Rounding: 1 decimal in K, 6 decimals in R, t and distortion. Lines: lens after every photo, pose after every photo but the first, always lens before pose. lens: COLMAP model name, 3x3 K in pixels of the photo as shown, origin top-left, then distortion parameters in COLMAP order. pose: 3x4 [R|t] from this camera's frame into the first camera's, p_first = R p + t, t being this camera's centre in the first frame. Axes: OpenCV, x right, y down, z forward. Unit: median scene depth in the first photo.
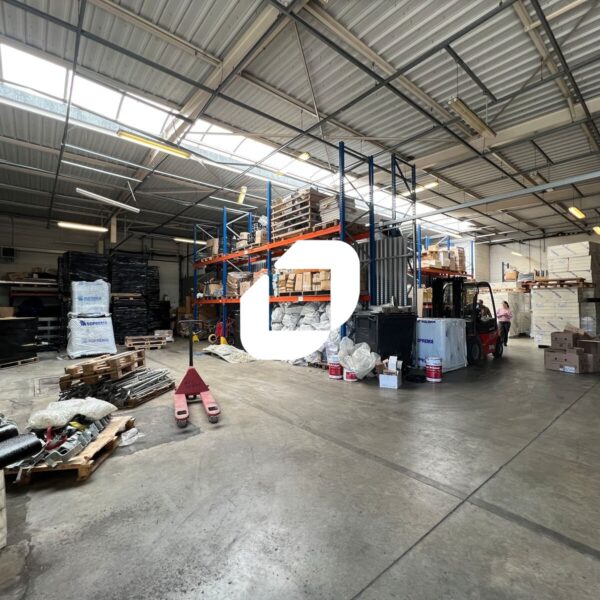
lens RADIAL K [[319.5, 0, 299.5], [0, 319.5, 296.5], [0, 0, 1]] dist [-0.005940, 0.001265]
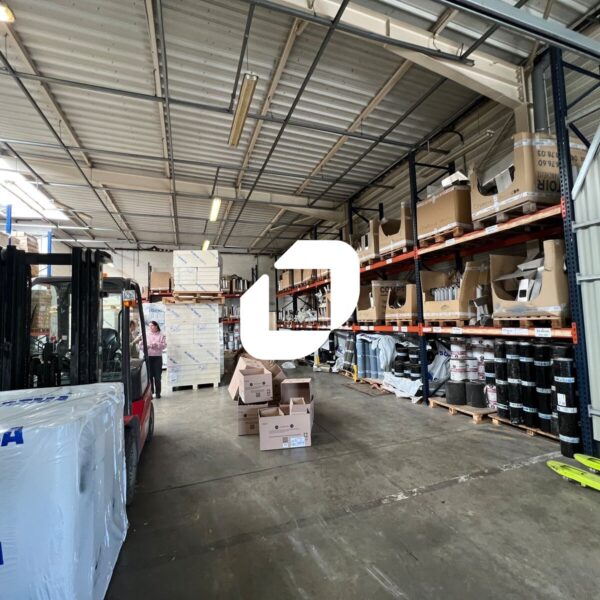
lens RADIAL K [[319.5, 0, 301.1], [0, 319.5, 299.9], [0, 0, 1]] dist [-0.005940, 0.001265]
pose [[0.344762, 0.047918, 0.937466, 0.199207], [0.012099, 0.998386, -0.055481, 0.007670], [-0.938612, 0.030470, 0.343626, 0.501396]]
